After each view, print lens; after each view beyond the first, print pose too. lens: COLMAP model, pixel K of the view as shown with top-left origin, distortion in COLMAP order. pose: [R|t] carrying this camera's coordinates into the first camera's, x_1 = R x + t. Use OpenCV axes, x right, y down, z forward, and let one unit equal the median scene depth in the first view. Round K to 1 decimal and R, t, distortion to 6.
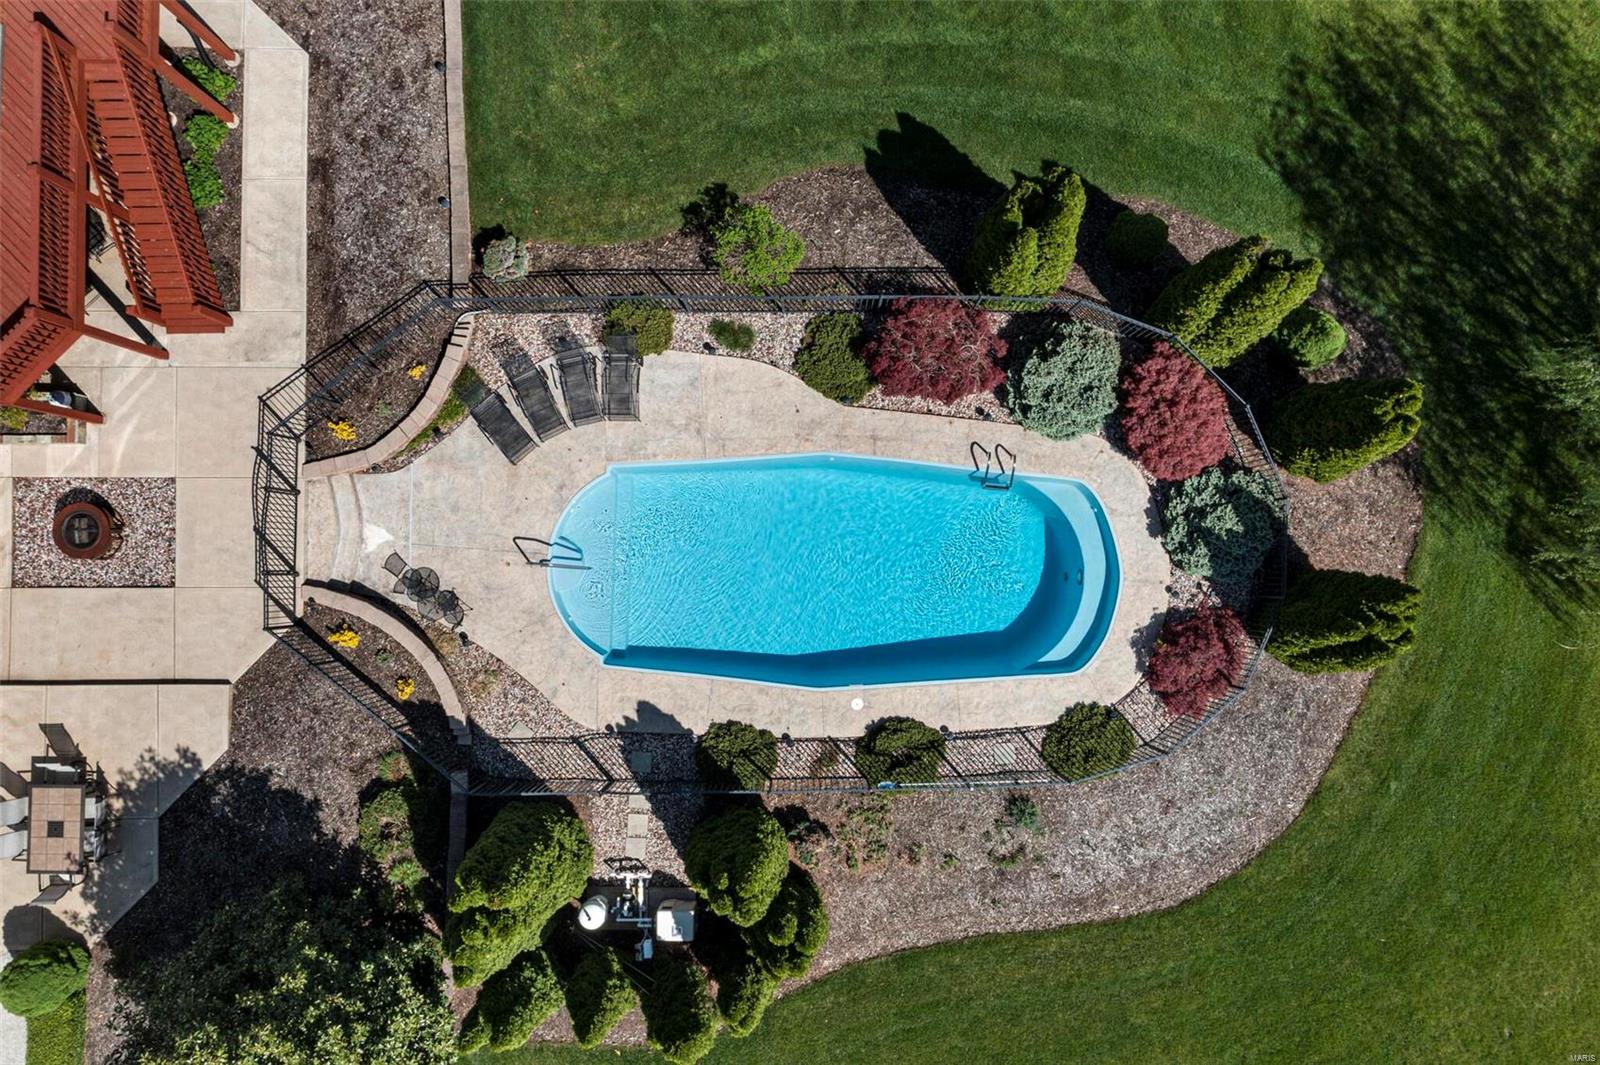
lens RADIAL K [[1269.1, 0, 800.0], [0, 1269.1, 532.5], [0, 0, 1]] dist [-0.003653, 0.003191]
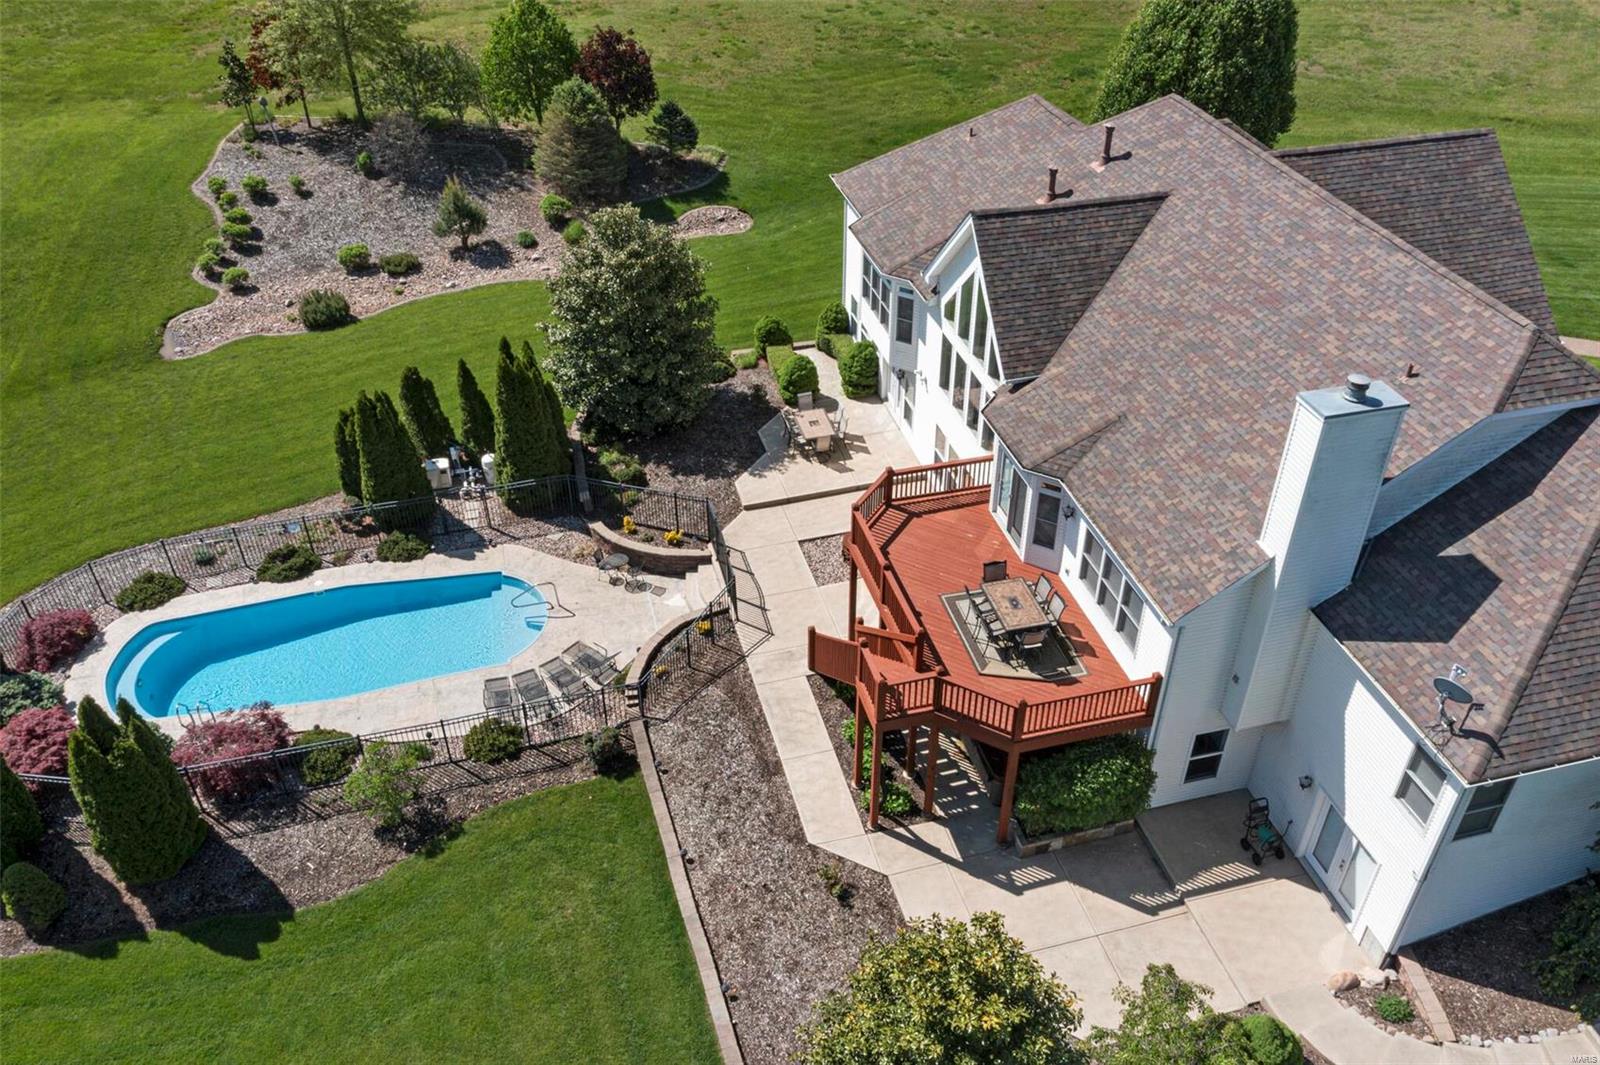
lens RADIAL K [[1274.4, 0, 800.0], [0, 1274.4, 532.5], [0, 0, 1]] dist [-0.012874, 0.008829]
pose [[-0.967179, 0.169614, -0.189199, -0.217682], [-0.252393, -0.555182, 0.792509, -1.102605], [0.029380, 0.814251, 0.579770, 0.141040]]
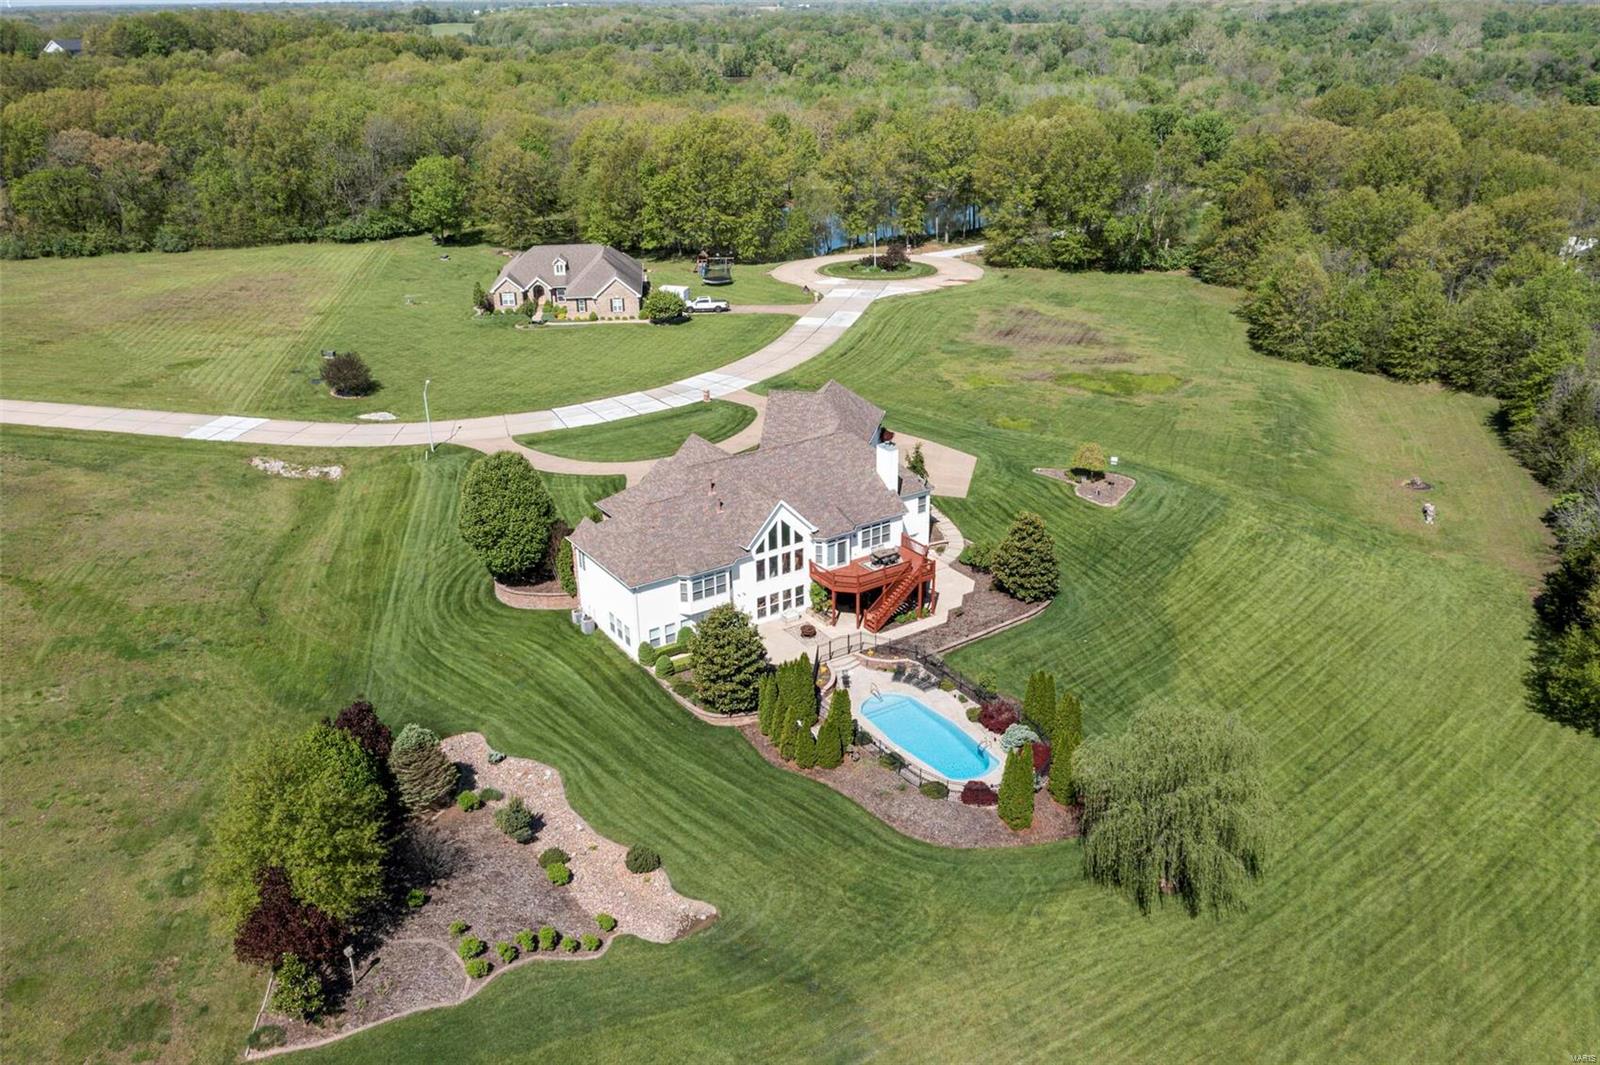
lens RADIAL K [[1274.4, 0, 800.0], [0, 1274.4, 532.5], [0, 0, 1]] dist [-0.012874, 0.008829]
pose [[0.553963, 0.341979, -0.759062, 2.119681], [-0.832190, 0.253939, -0.492925, 1.748101], [0.024186, 0.904746, 0.425264, -0.831547]]
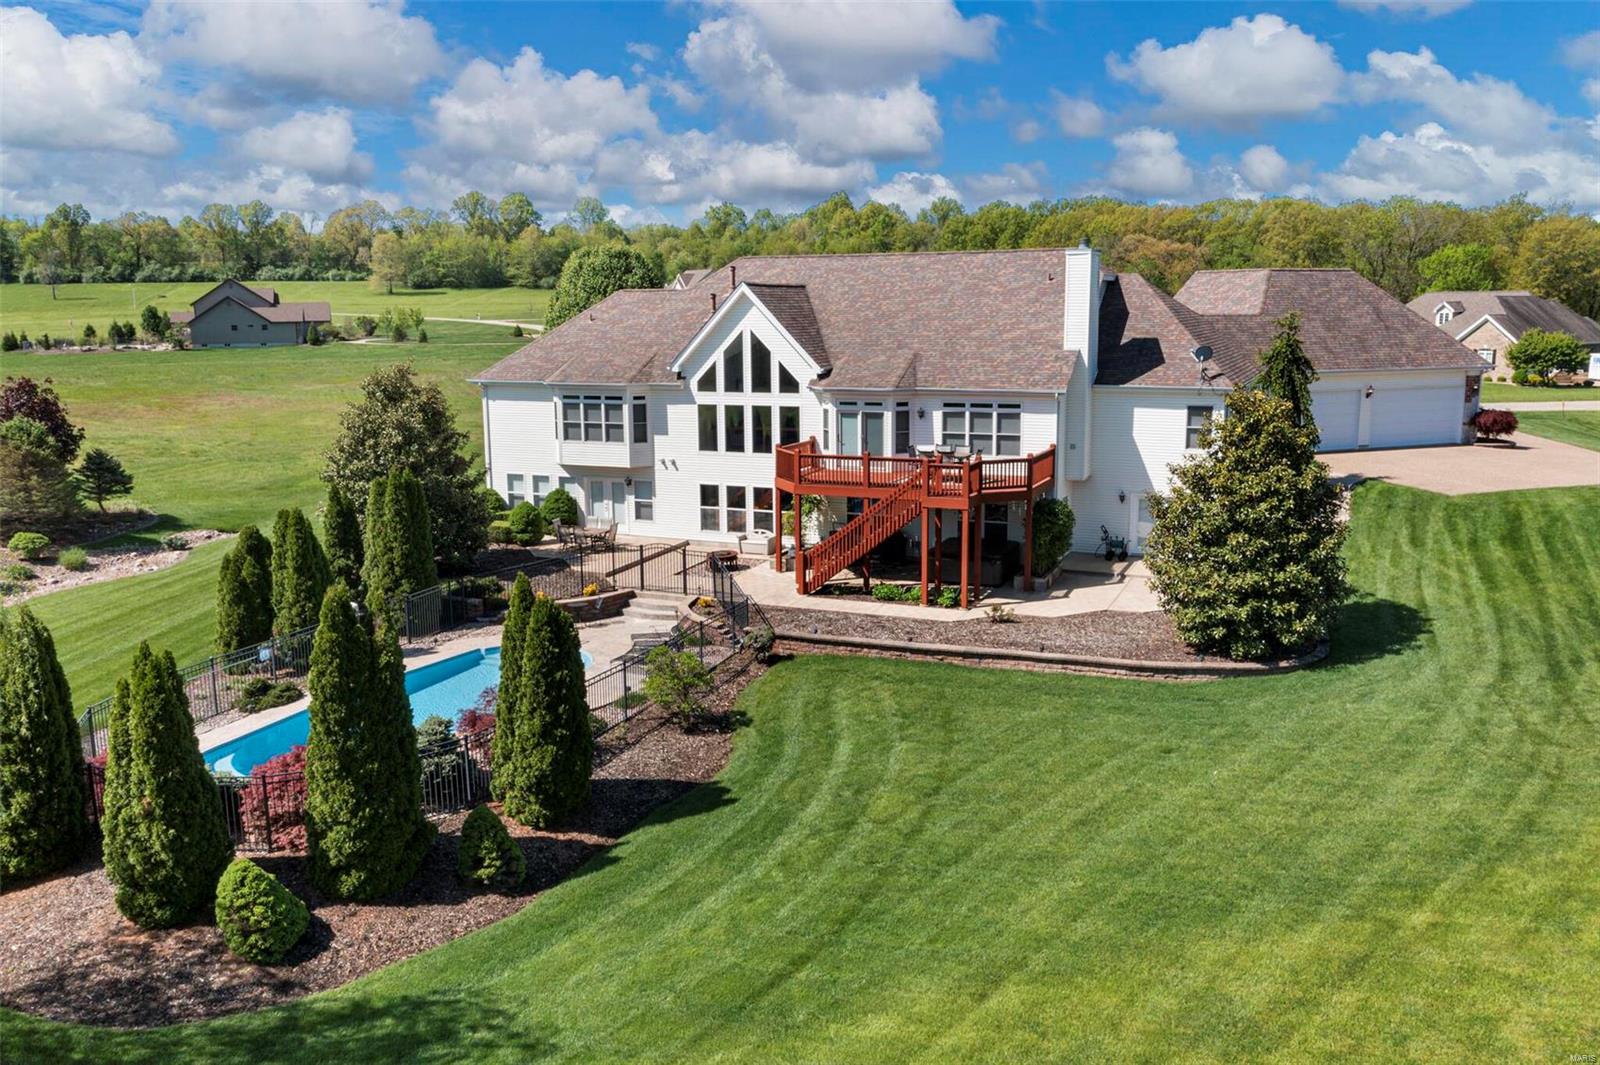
lens RADIAL K [[1269.1, 0, 800.0], [0, 1269.1, 532.5], [0, 0, 1]] dist [-0.003653, 0.003191]
pose [[-0.406989, 0.183914, -0.894727, 0.953807], [-0.912356, -0.034287, 0.407960, -0.805834], [0.044352, 0.982344, 0.181750, 0.632274]]
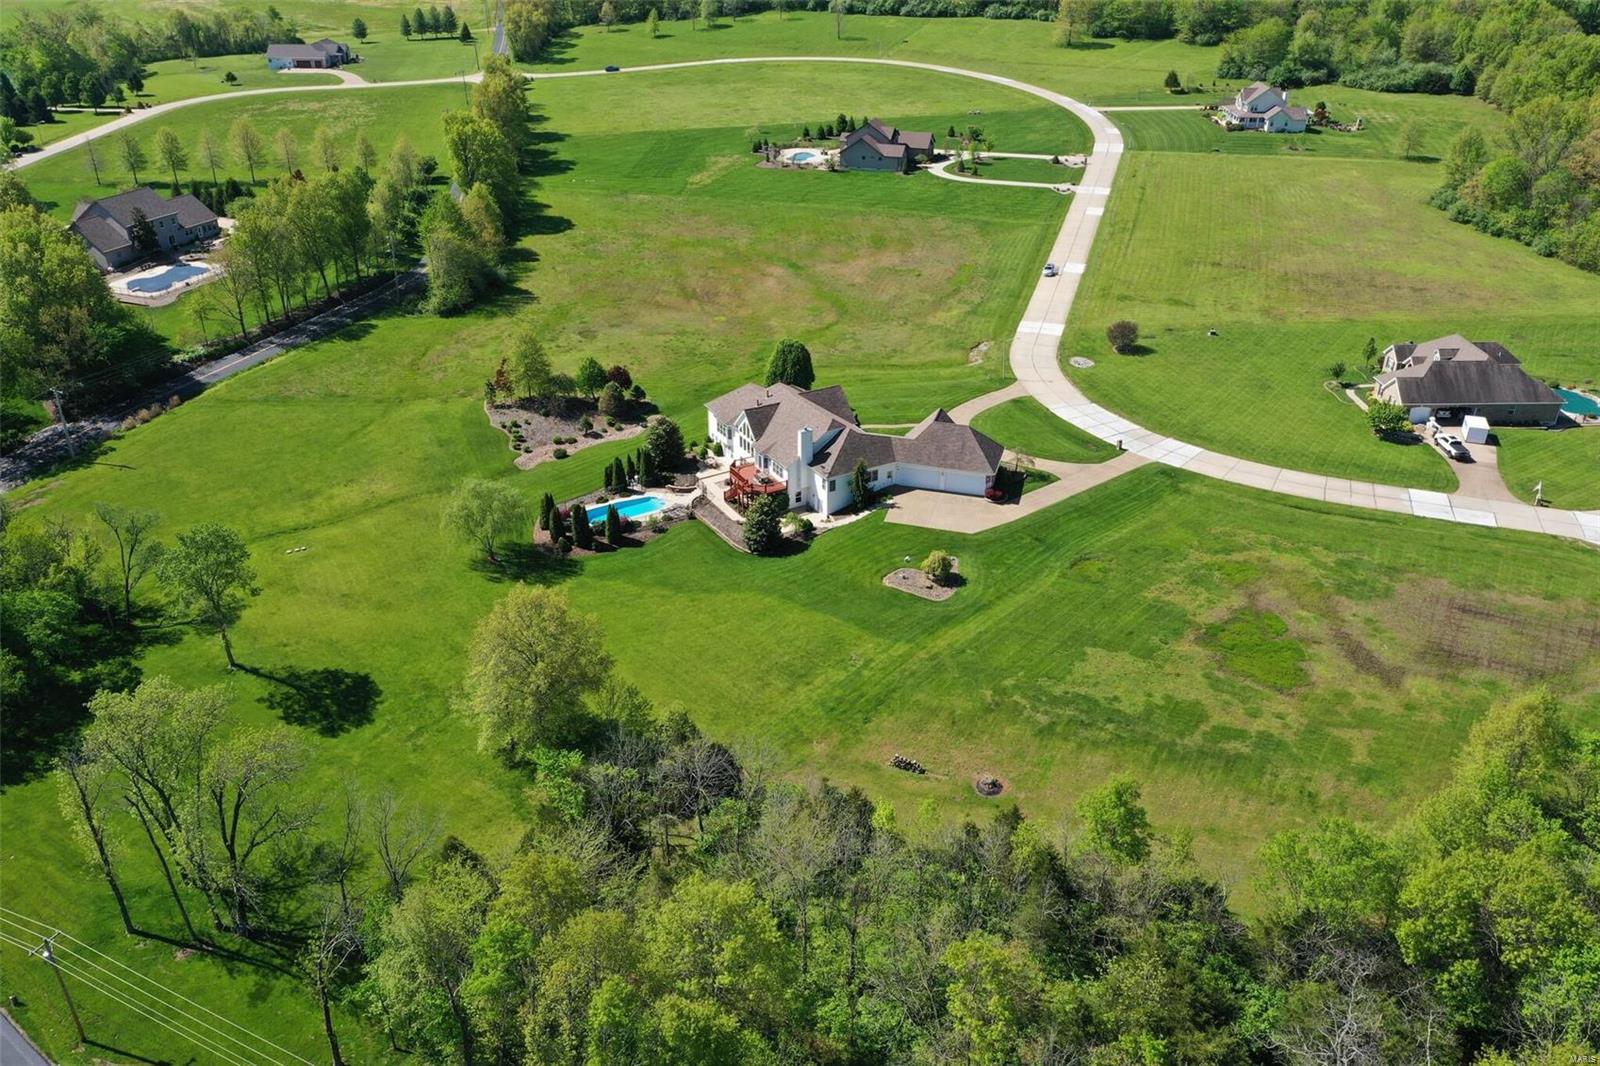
lens RADIAL K [[1270.7, 0, 800.0], [0, 1270.7, 533.0], [0, 0, 1]] dist [-0.008032, 0.012027]
pose [[-0.874954, 0.246130, -0.416985, 1.951337], [-0.483145, -0.386770, 0.785481, -5.486696], [0.032053, 0.888723, 0.457322, -1.795864]]
